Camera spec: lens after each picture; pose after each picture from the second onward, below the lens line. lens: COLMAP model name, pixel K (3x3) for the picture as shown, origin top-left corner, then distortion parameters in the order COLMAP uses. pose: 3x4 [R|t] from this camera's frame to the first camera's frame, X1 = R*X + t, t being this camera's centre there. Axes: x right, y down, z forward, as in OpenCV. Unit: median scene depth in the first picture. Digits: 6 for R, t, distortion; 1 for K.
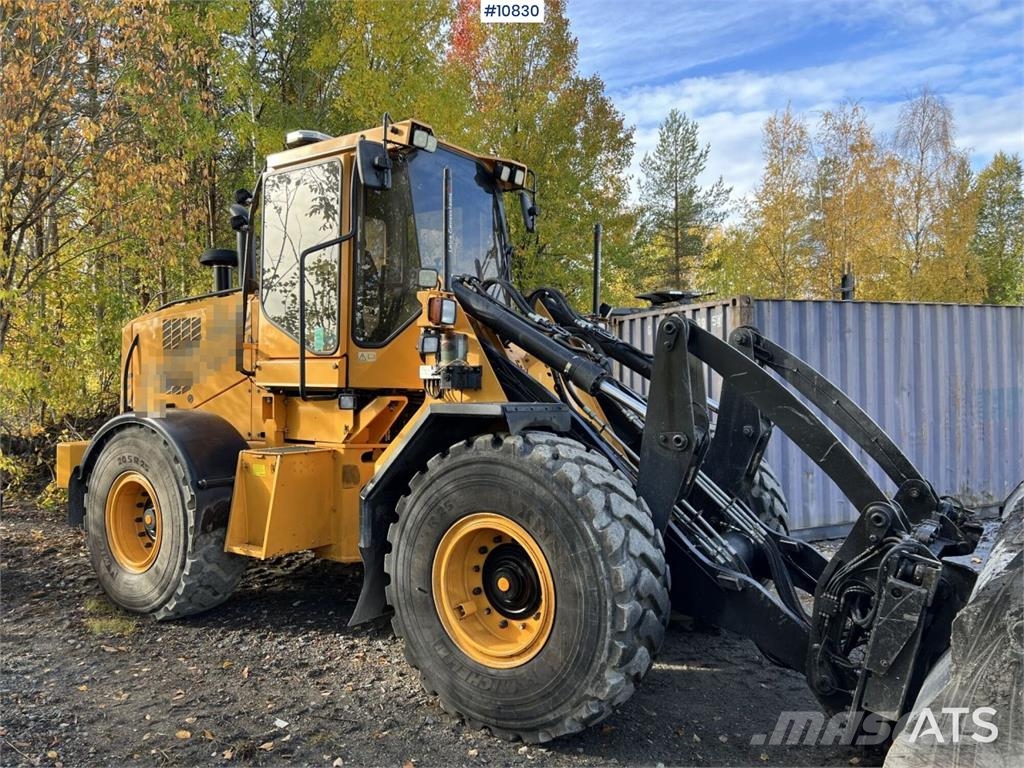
lens RADIAL K [[769.2, 0, 513.0], [0, 769.2, 384.7], [0, 0, 1]] dist [0.058694, -0.066712]
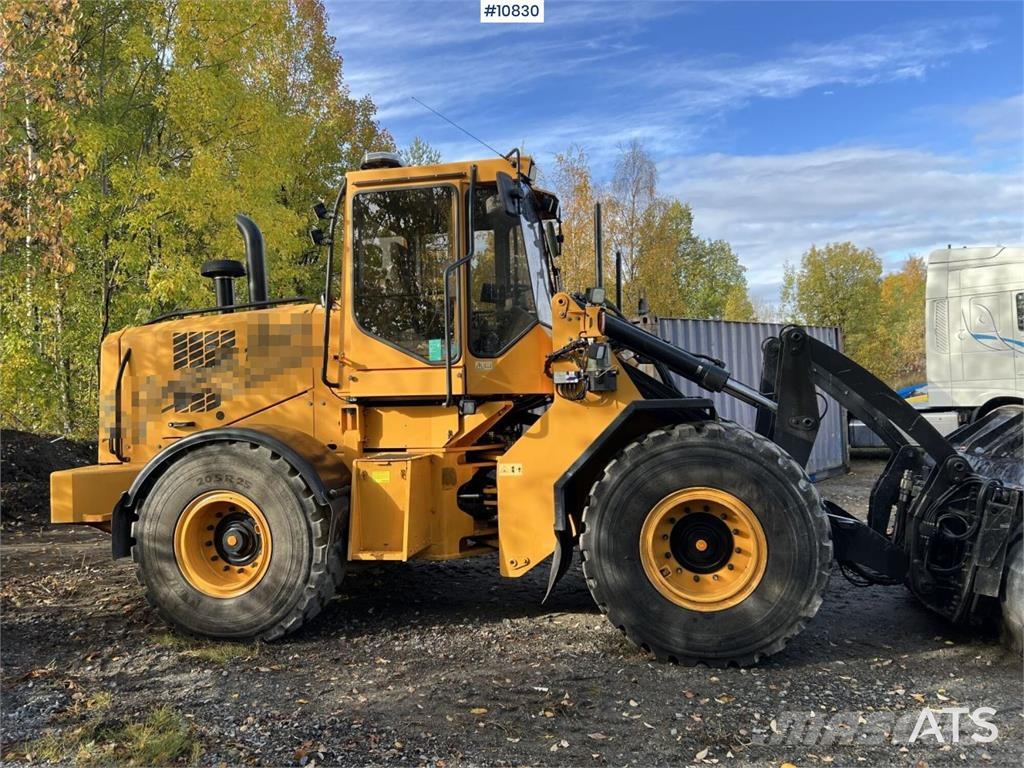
lens RADIAL K [[769.2, 0, 515.7], [0, 769.2, 380.4], [0, 0, 1]] dist [0.058694, -0.066712]
pose [[0.921423, -0.021690, 0.387954, -0.540599], [0.033151, 0.999189, -0.022875, 0.010326], [-0.387143, 0.033939, 0.921395, -0.022837]]
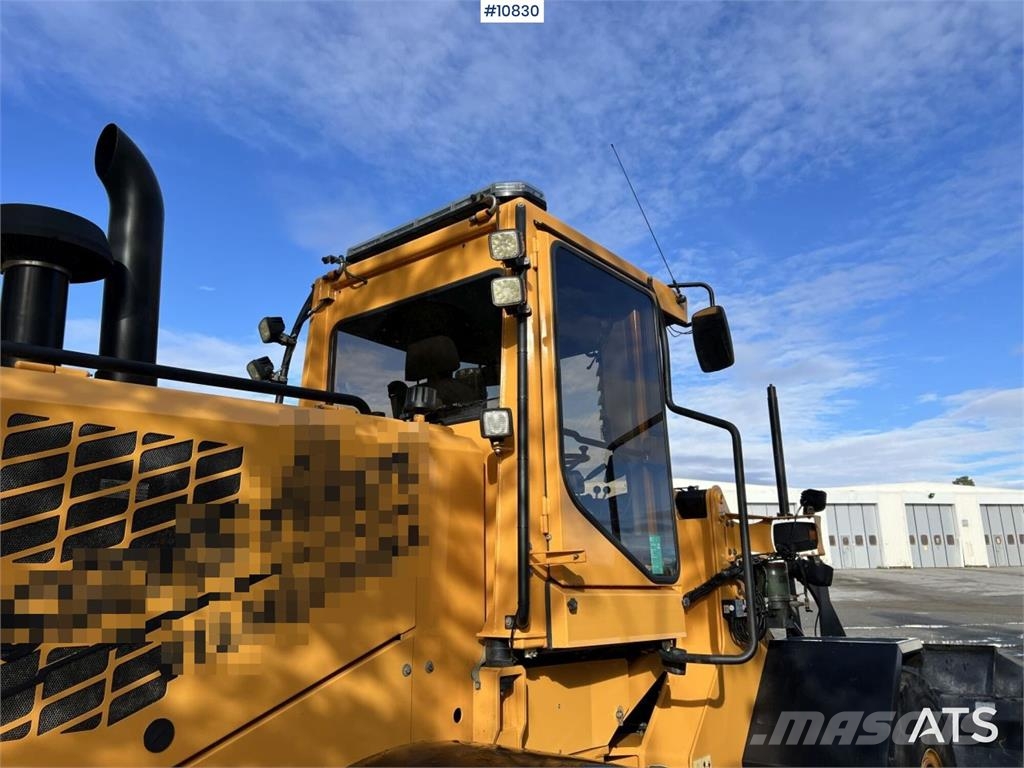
lens RADIAL K [[769.2, 0, 516.2], [0, 769.2, 374.7], [0, 0, 1]] dist [0.058694, -0.066712]
pose [[0.066294, 0.266027, 0.961683, -0.842351], [0.015687, 0.963406, -0.267585, -0.033936], [-0.997677, 0.032825, 0.059695, 1.028765]]
